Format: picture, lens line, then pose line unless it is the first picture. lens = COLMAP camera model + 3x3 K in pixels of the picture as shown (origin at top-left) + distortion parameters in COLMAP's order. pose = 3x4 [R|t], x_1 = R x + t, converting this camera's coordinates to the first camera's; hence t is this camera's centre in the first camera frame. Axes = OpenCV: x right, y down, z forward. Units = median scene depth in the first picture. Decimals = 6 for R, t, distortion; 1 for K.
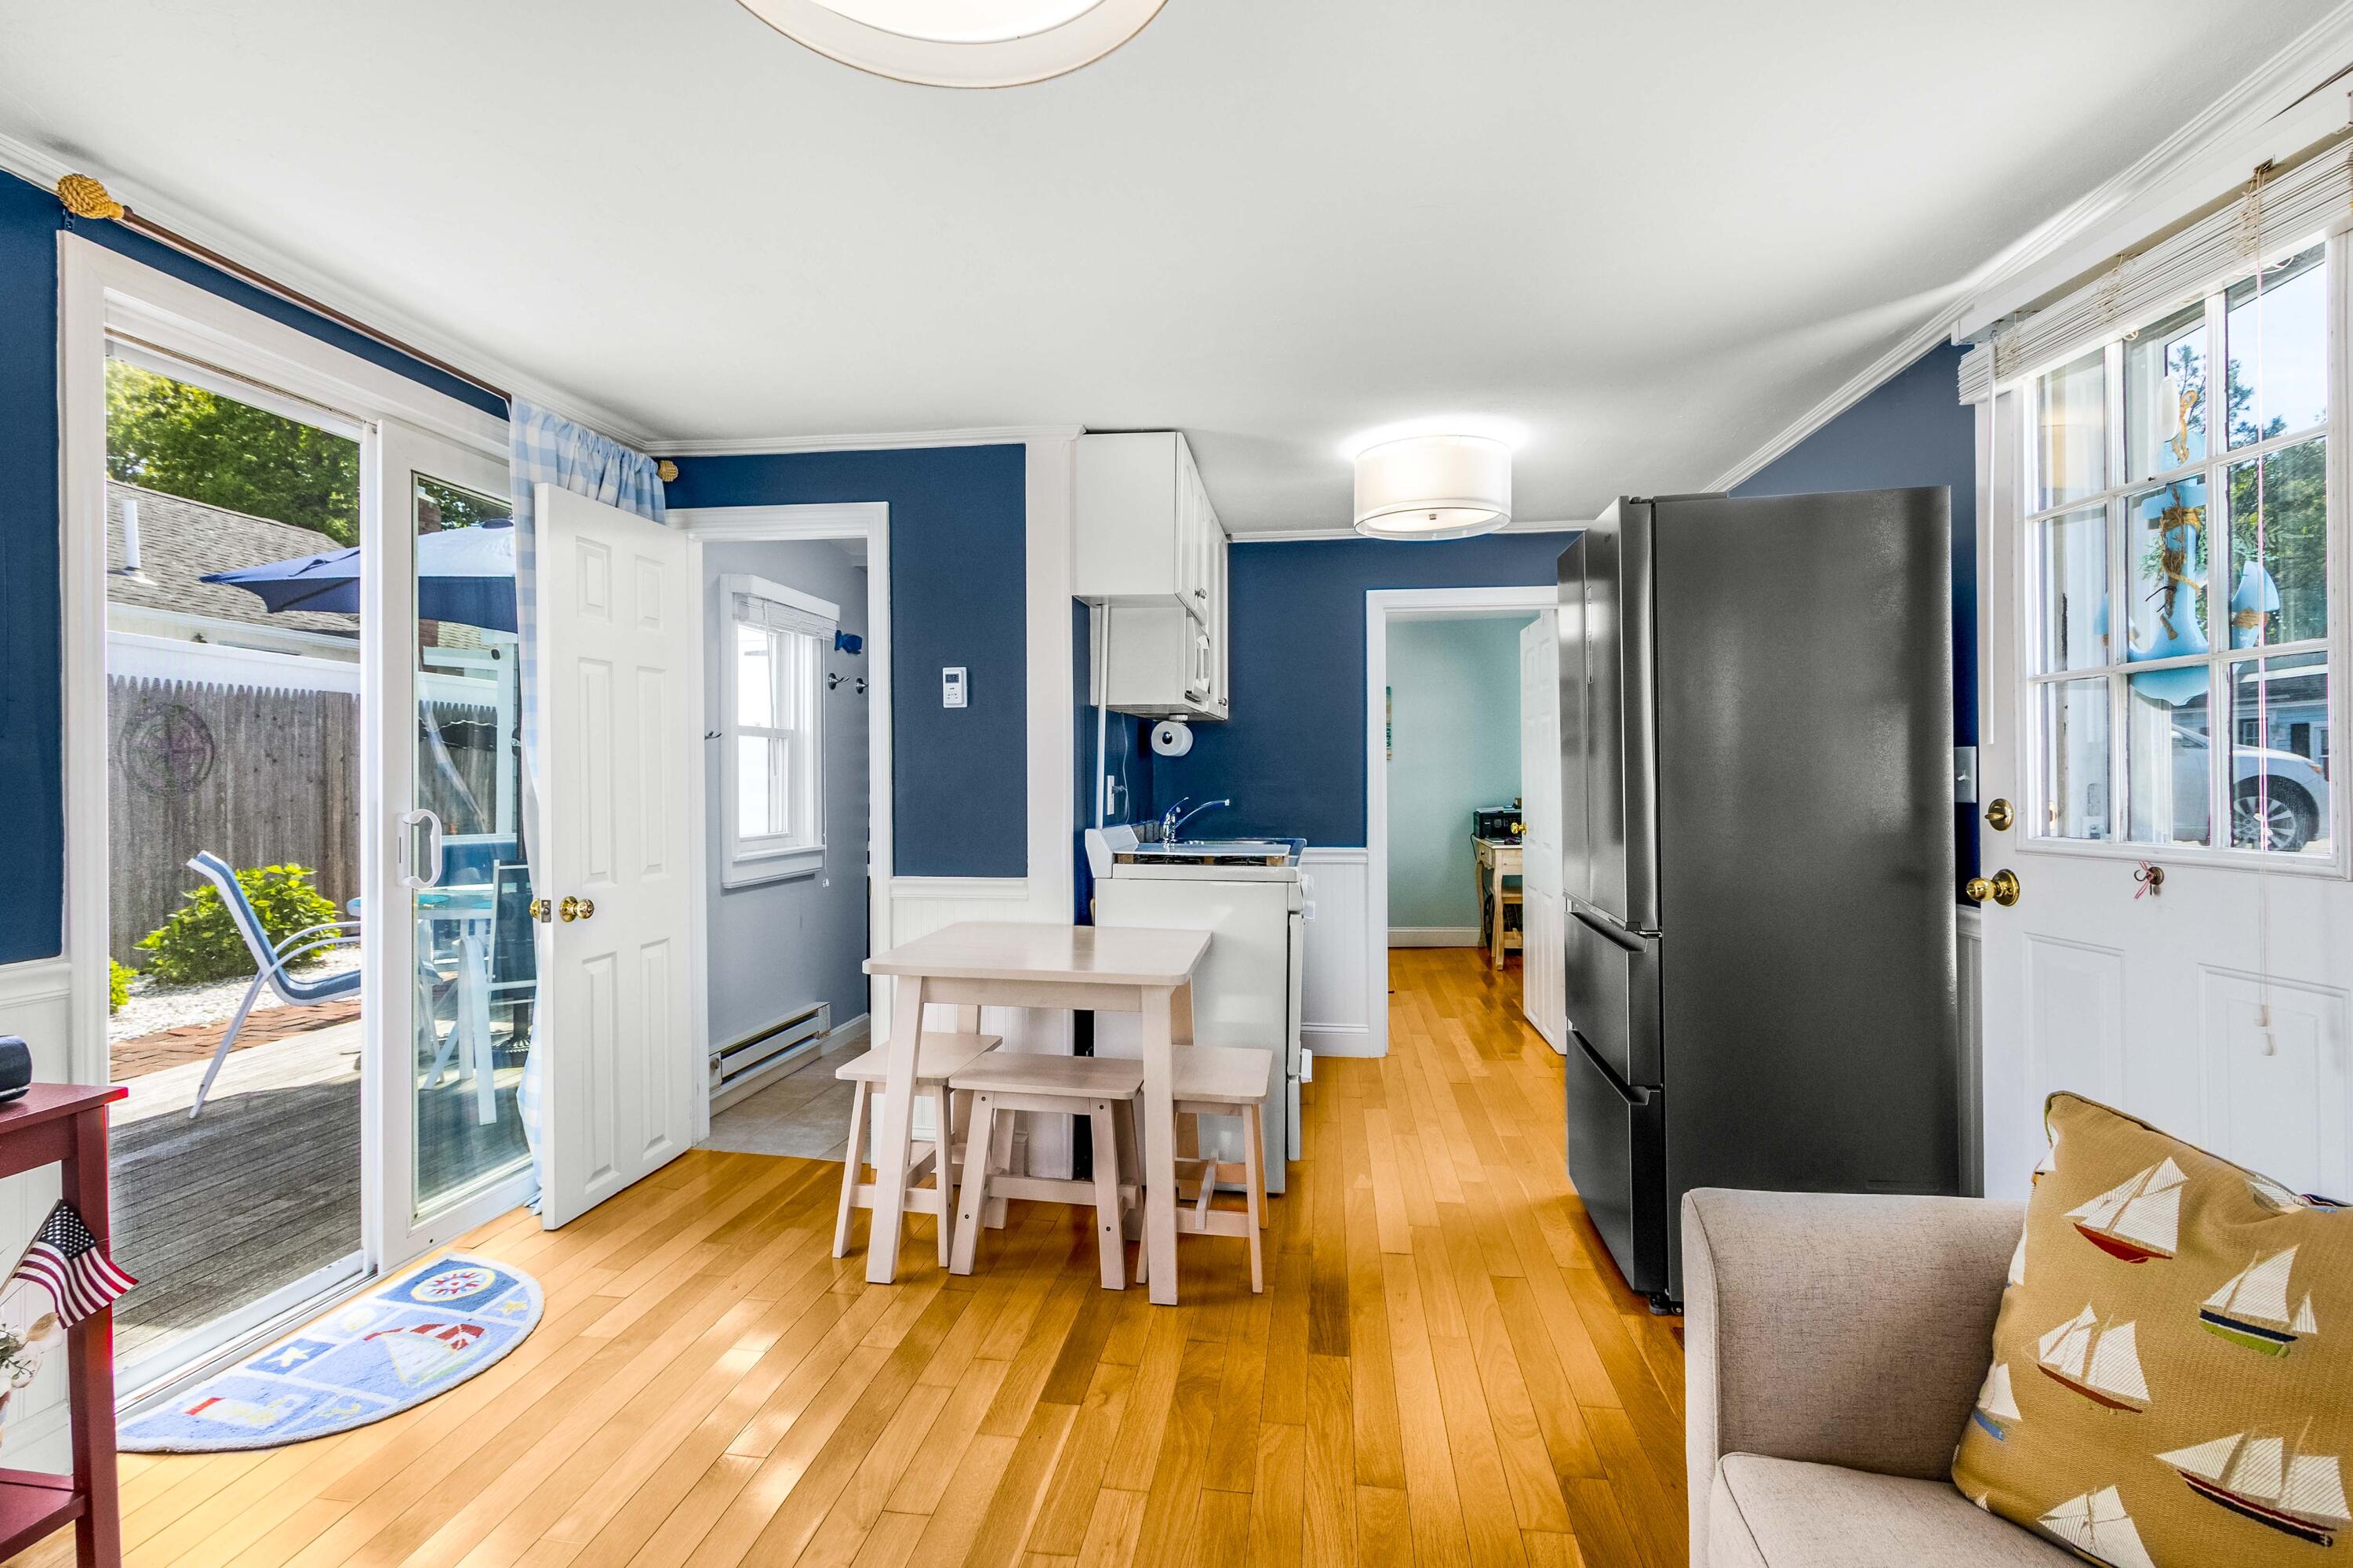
lens RADIAL K [[1117.7, 0, 1169.9], [0, 1117.7, 776.5], [0, 0, 1]] dist [0.014473, 0.000605]
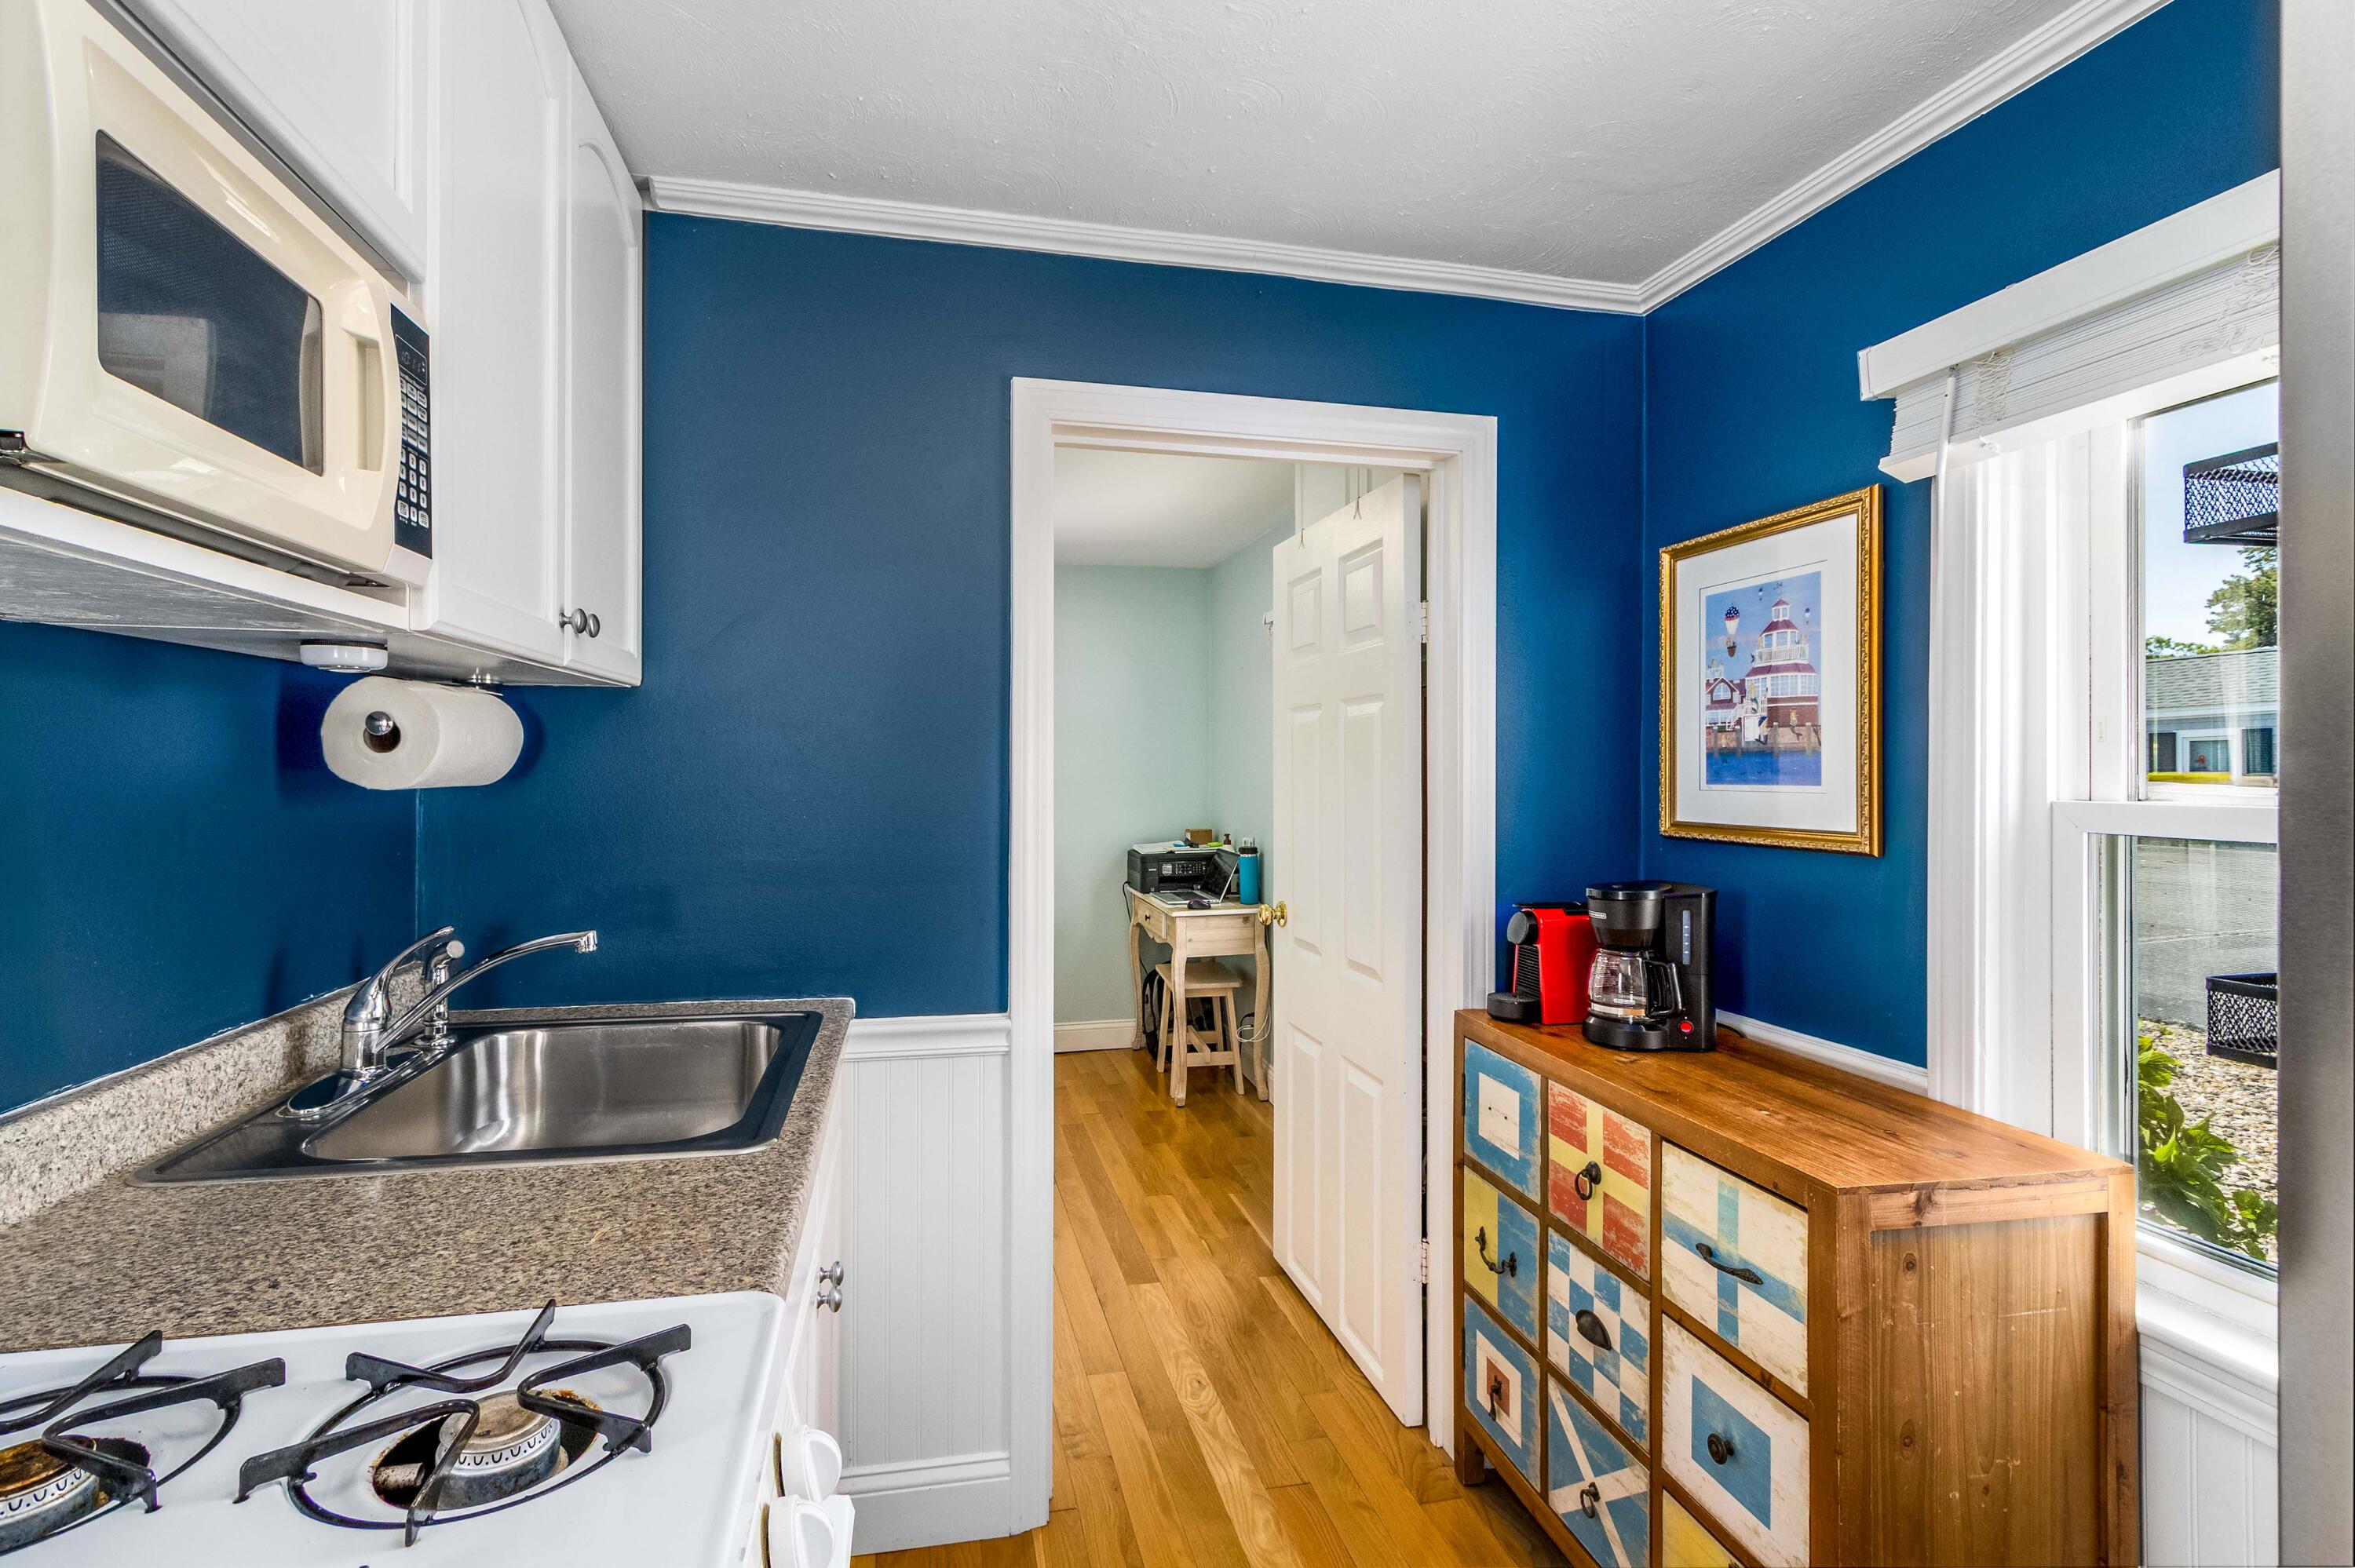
lens RADIAL K [[1118.5, 0, 1170.1], [0, 1118.5, 775.4], [0, 0, 1]] dist [0.014473, 0.000605]
pose [[0.932988, 0.009154, 0.359790, 0.081699], [-0.009484, 0.999955, -0.000848, -0.022761], [-0.359782, -0.002621, 0.933033, 0.586329]]
